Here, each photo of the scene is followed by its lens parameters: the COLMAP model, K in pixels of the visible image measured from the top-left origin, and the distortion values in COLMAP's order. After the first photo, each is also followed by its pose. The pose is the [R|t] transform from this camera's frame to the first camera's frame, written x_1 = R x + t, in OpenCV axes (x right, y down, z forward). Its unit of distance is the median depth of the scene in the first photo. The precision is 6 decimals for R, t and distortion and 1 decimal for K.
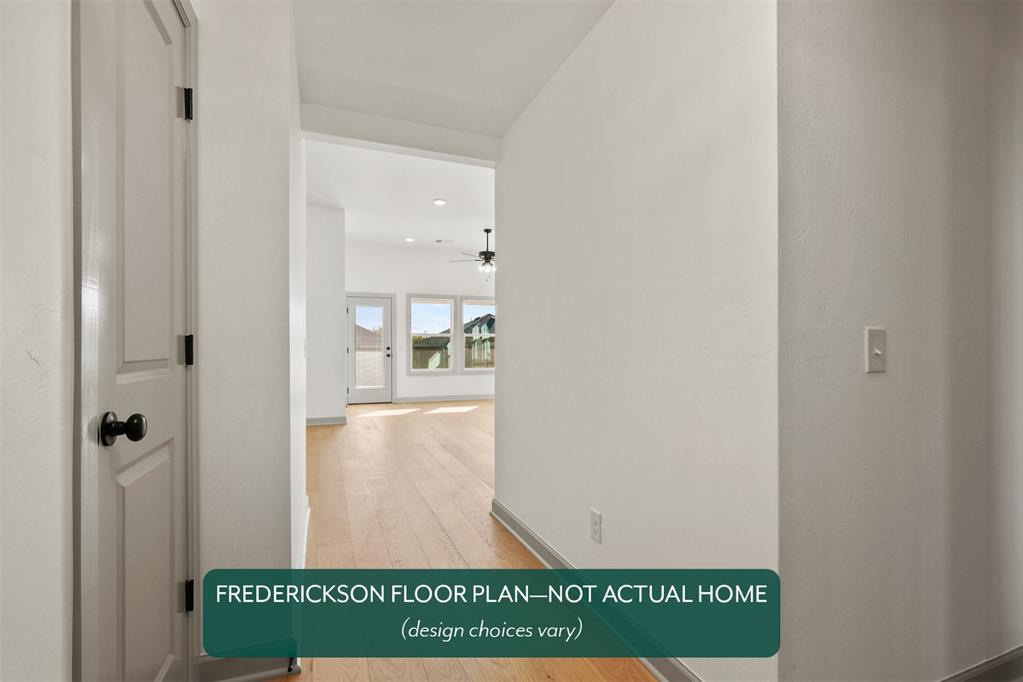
lens RADIAL K [[449.8, 0, 516.8], [0, 449.8, 349.9], [0, 0, 1]] dist [0.000660, 0.000008]
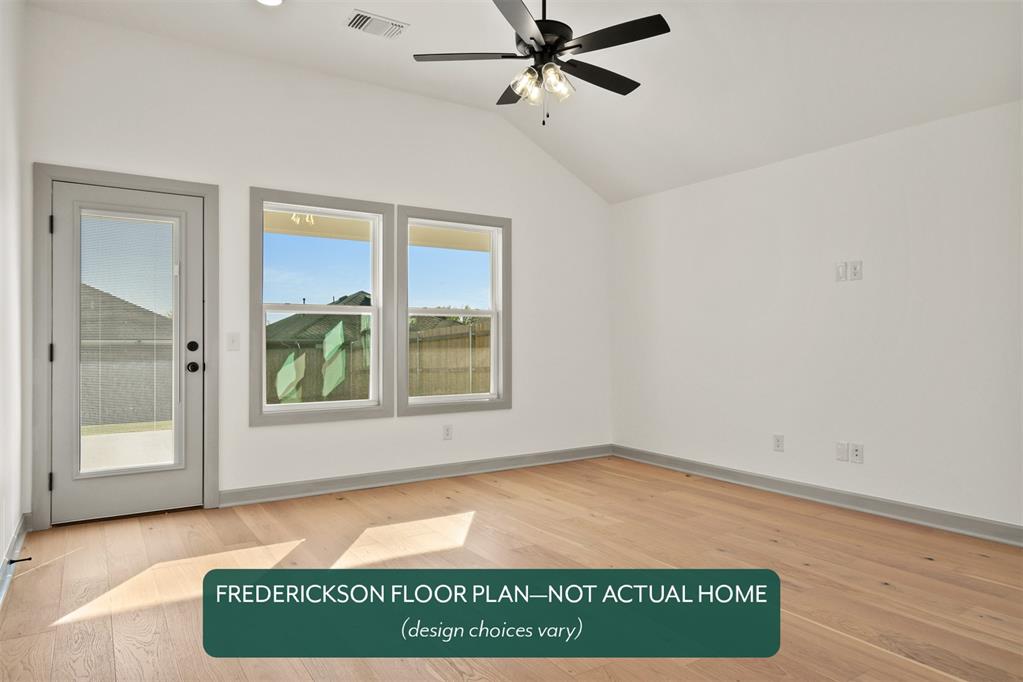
lens RADIAL K [[632.2, 0, 518.1], [0, 632.2, 333.7], [0, 0, 1]] dist [-0.000580, -0.004810]
pose [[0.979390, -0.000605, 0.201979, -0.141246], [0.005183, 0.999742, -0.022137, -0.000905], [-0.201913, 0.022727, 0.979140, 0.483152]]
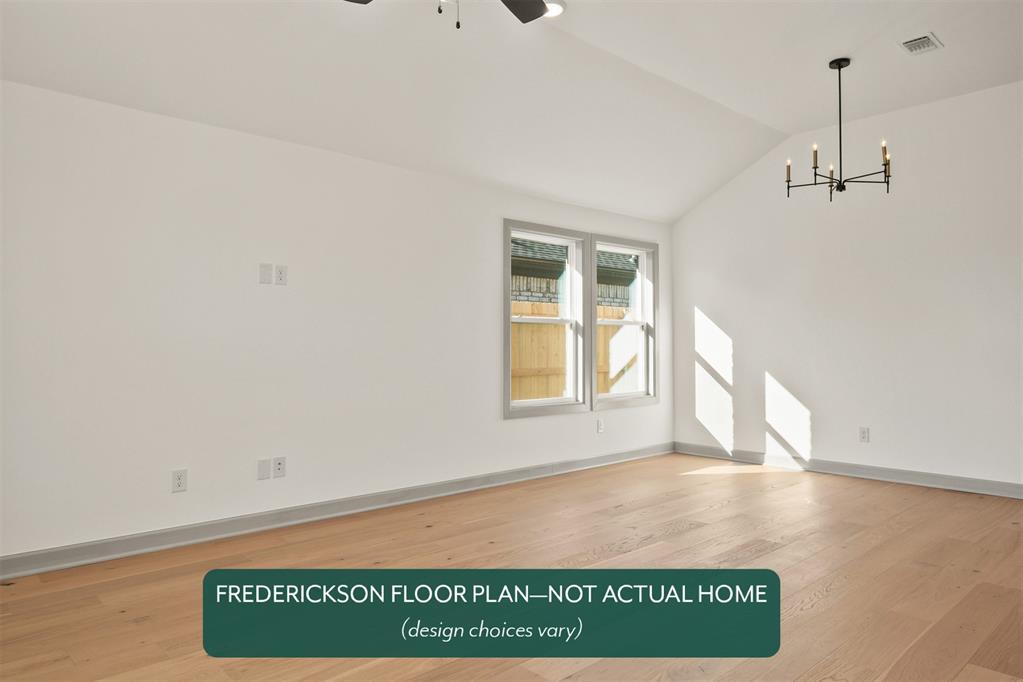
lens RADIAL K [[632.2, 0, 544.7], [0, 632.2, 328.0], [0, 0, 1]] dist [-0.000580, -0.004810]
pose [[-0.344820, 0.028006, 0.938251, -0.285984], [0.012593, 0.999603, -0.025209, -0.005410], [-0.938584, 0.003123, -0.345036, 0.872201]]
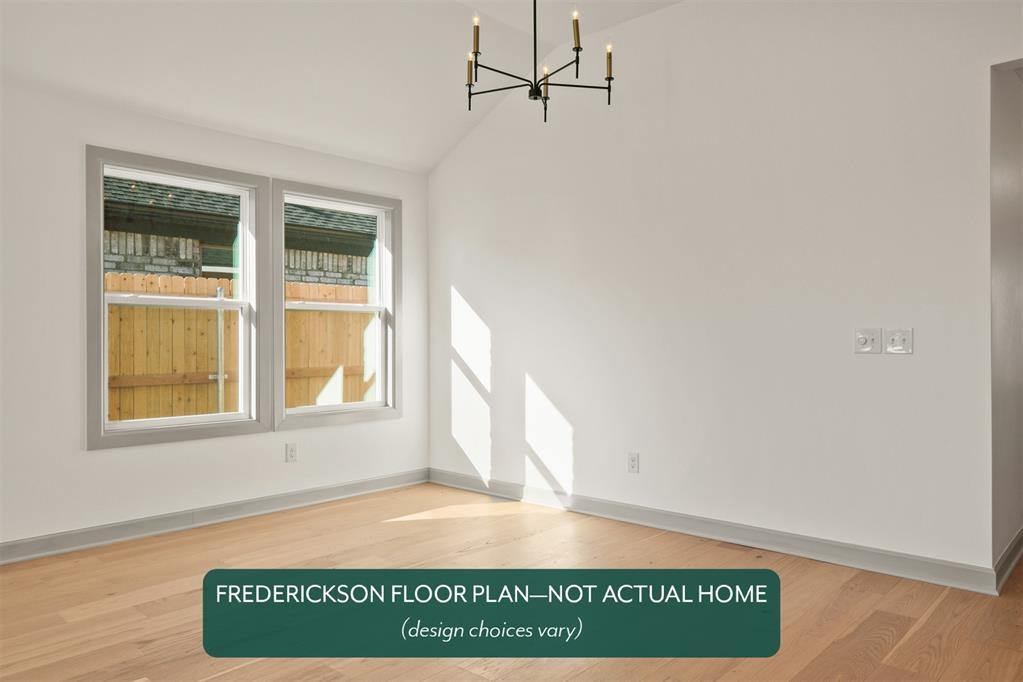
lens RADIAL K [[698.9, 0, 520.5], [0, 698.9, 336.4], [0, 0, 1]] dist [-0.001908, -0.005319]
pose [[-0.428620, 0.006784, 0.903459, -0.221426], [0.014465, 0.999895, -0.000645, -0.001810], [-0.903369, 0.012792, -0.428674, 0.647700]]
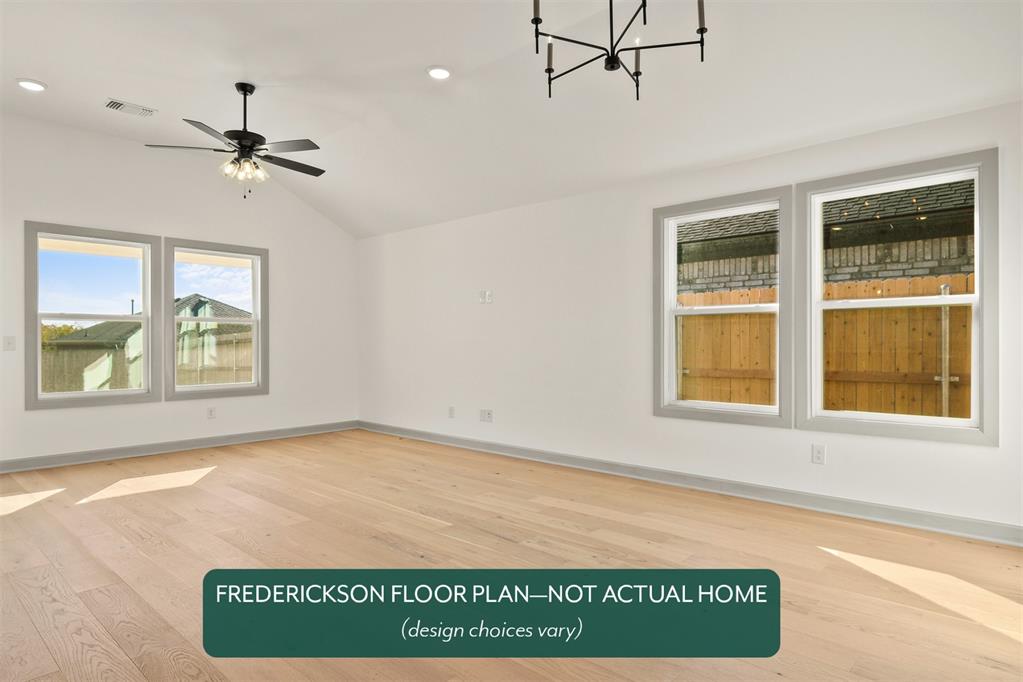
lens RADIAL K [[571.2, 0, 512.6], [0, 571.2, 343.8], [0, 0, 1]] dist [0.001471, -0.000882]
pose [[0.898396, -0.003498, 0.439172, -0.063722], [0.007225, 0.999951, -0.006815, 0.001150], [-0.439127, 0.009295, 0.898377, 0.294318]]
